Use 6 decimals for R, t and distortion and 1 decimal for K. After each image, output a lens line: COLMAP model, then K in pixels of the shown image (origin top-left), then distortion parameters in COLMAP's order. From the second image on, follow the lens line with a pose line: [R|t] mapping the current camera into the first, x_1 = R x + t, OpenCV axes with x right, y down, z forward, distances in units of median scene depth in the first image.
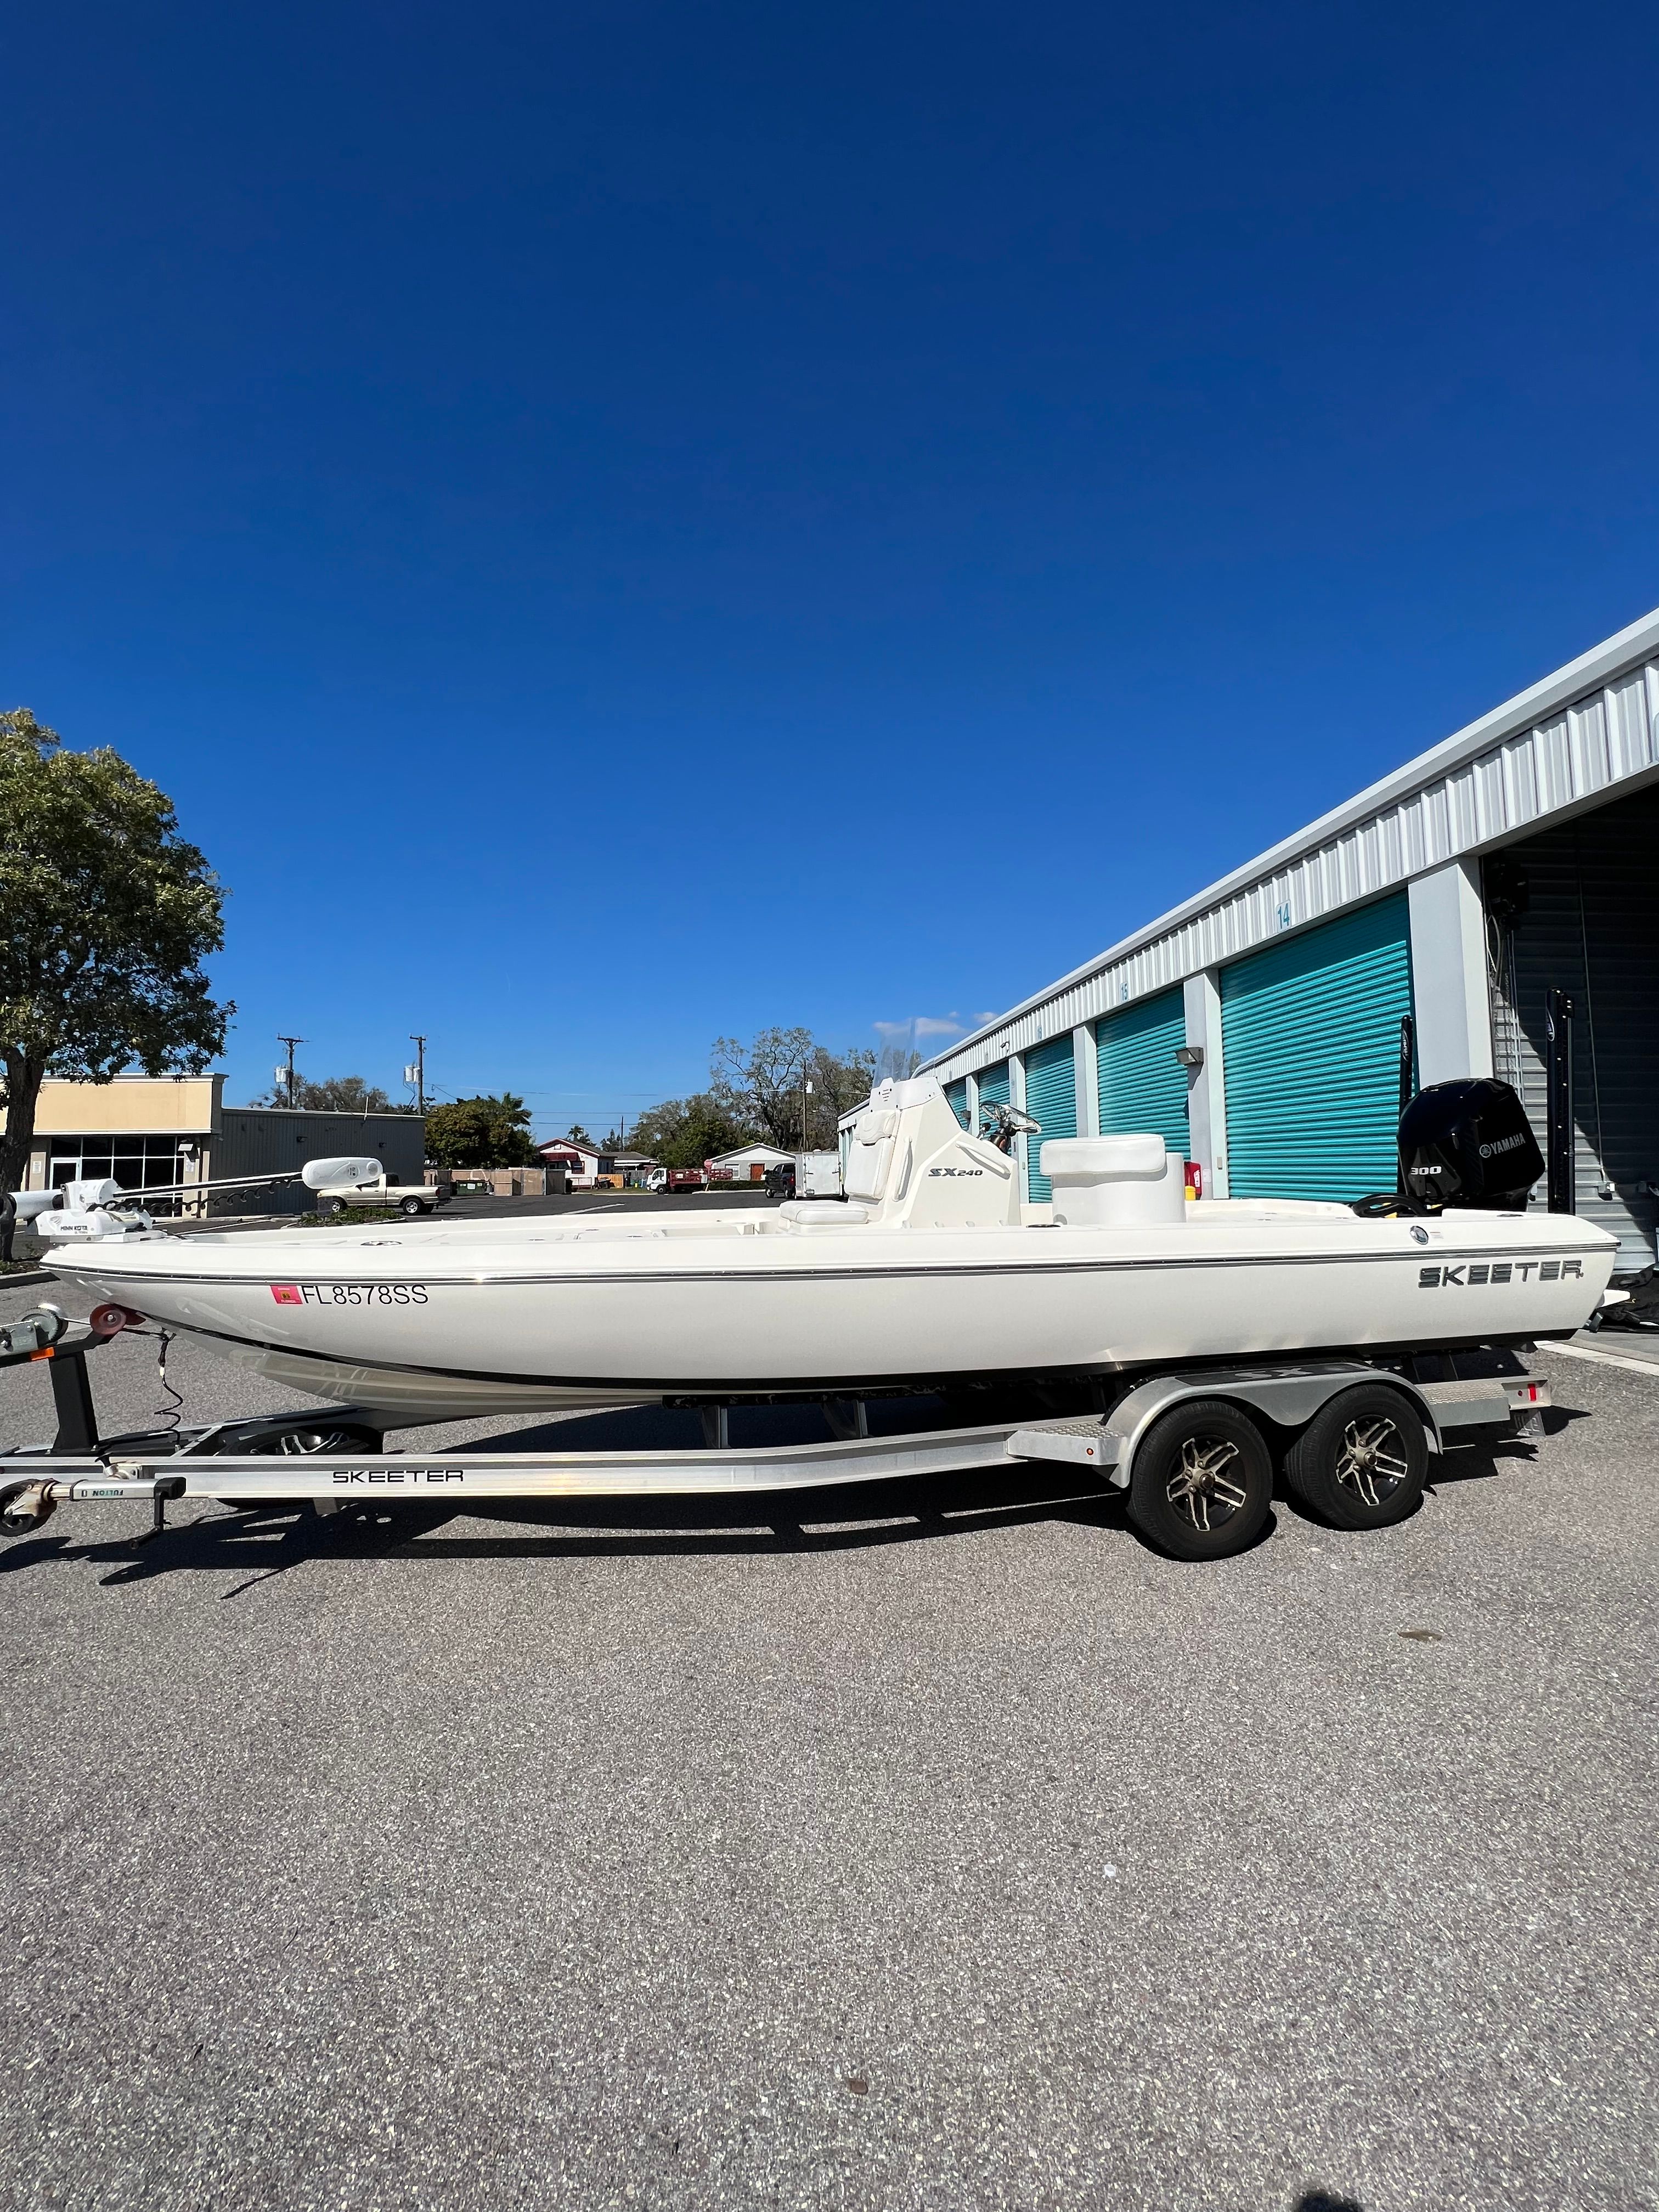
lens RADIAL K [[888.6, 0, 833.6], [0, 888.6, 1099.7], [0, 0, 1]] dist [0.000593, 0.000425]
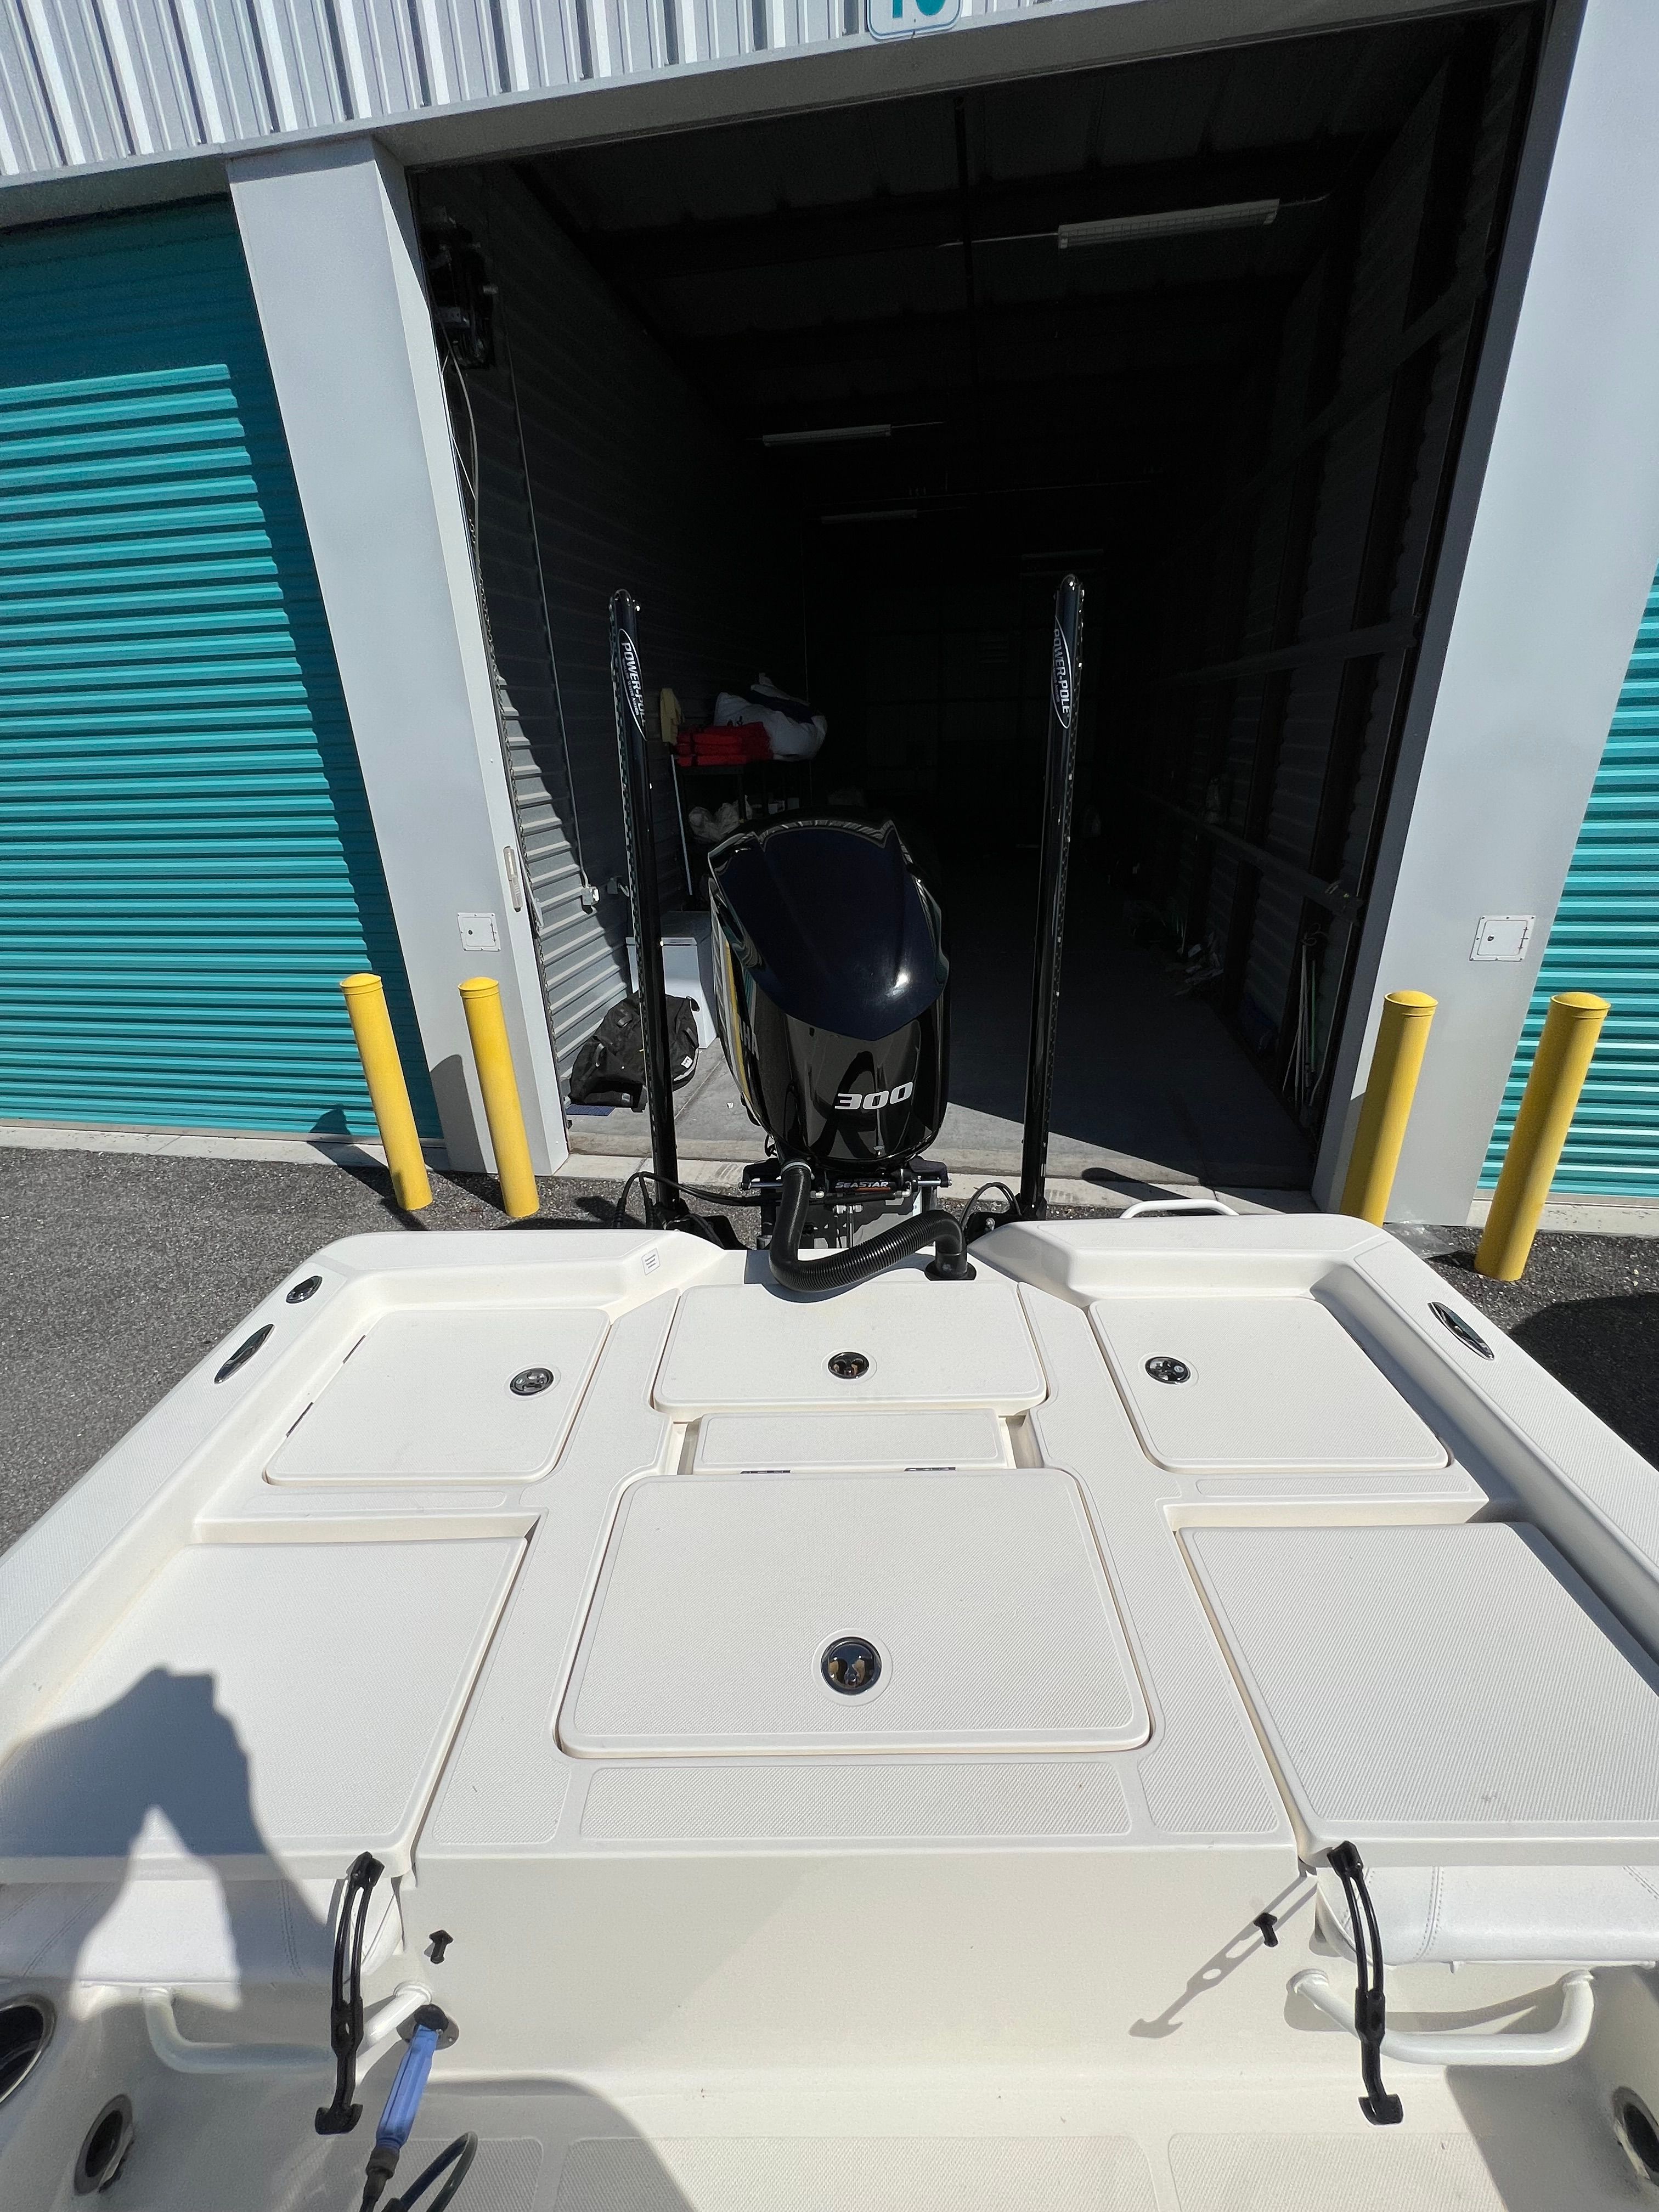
lens RADIAL K [[888.6, 0, 833.6], [0, 888.6, 1099.7], [0, 0, 1]] dist [0.000593, 0.000425]
pose [[0.250438, -0.376569, 0.891895, 0.450039], [-0.043969, 0.915878, 0.399041, -0.086981], [-0.967134, -0.139151, 0.212813, 1.266247]]
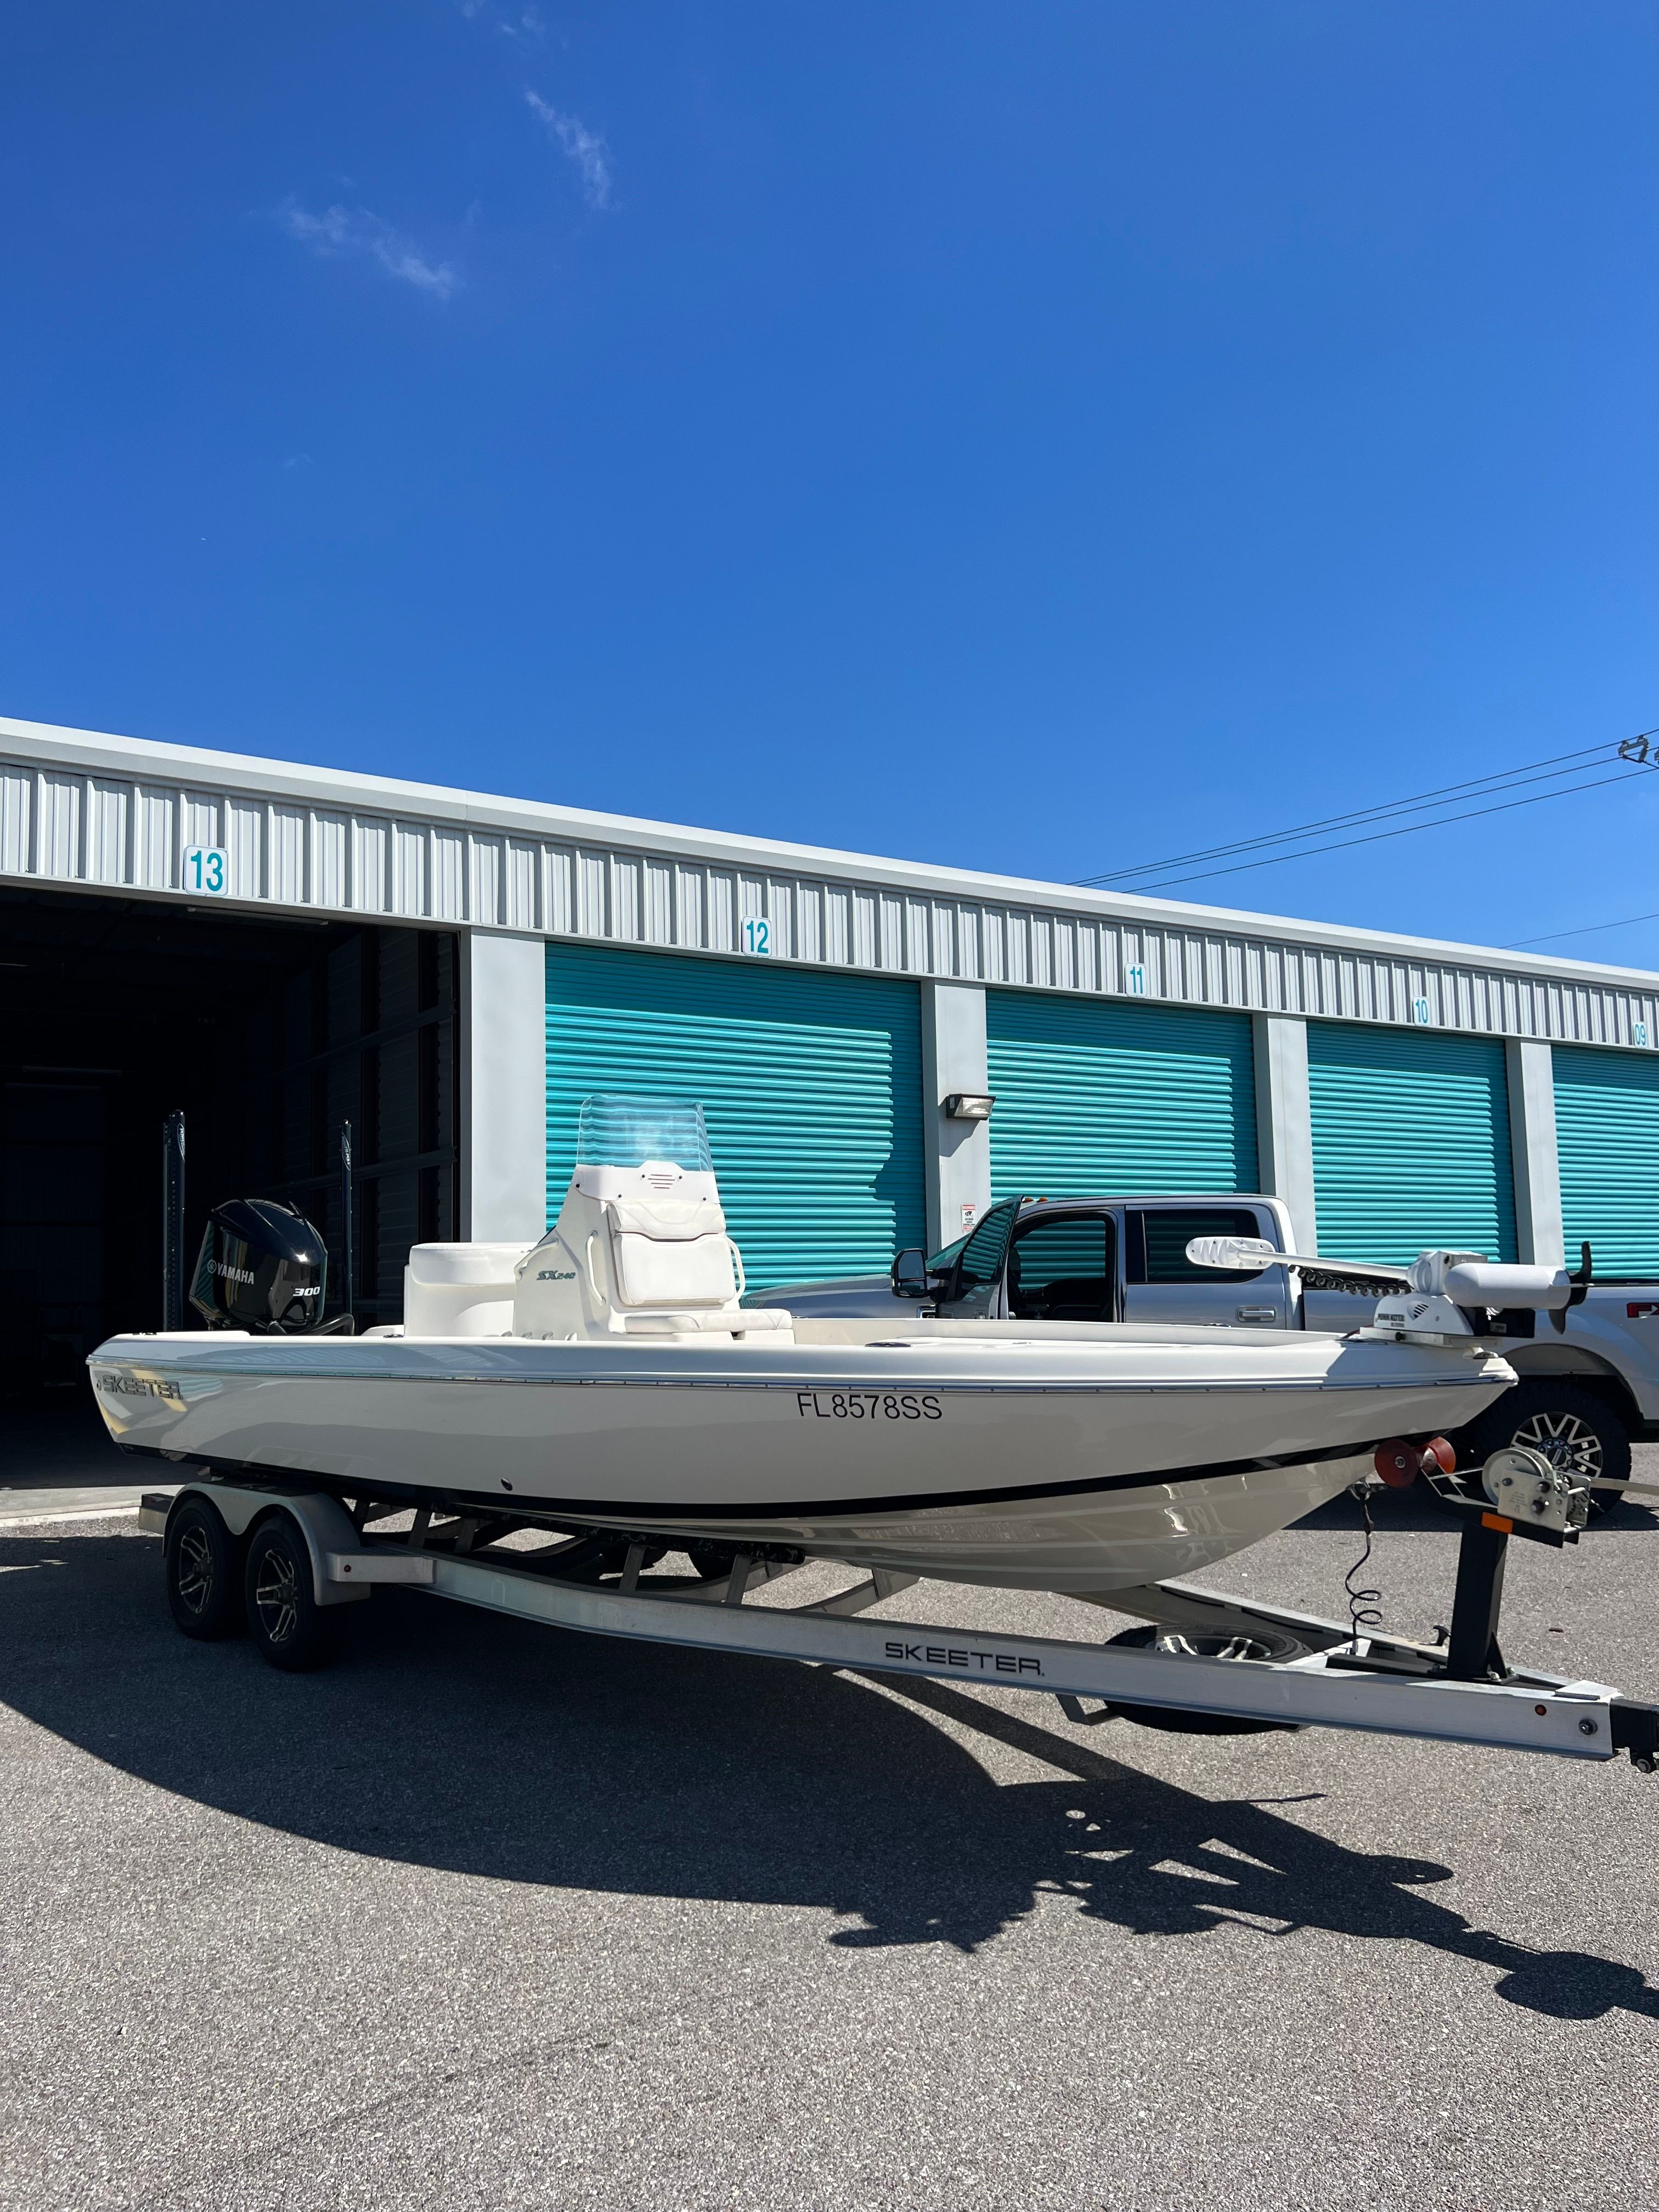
lens RADIAL K [[1660.4, 0, 825.7], [0, 1660.4, 1110.4], [0, 0, 1]] dist [0.059117, -0.071963]
pose [[-0.485497, 0.110103, 0.867278, -1.579045], [-0.039192, 0.988299, -0.147406, 0.176886], [-0.873360, -0.105555, -0.475501, 1.865736]]
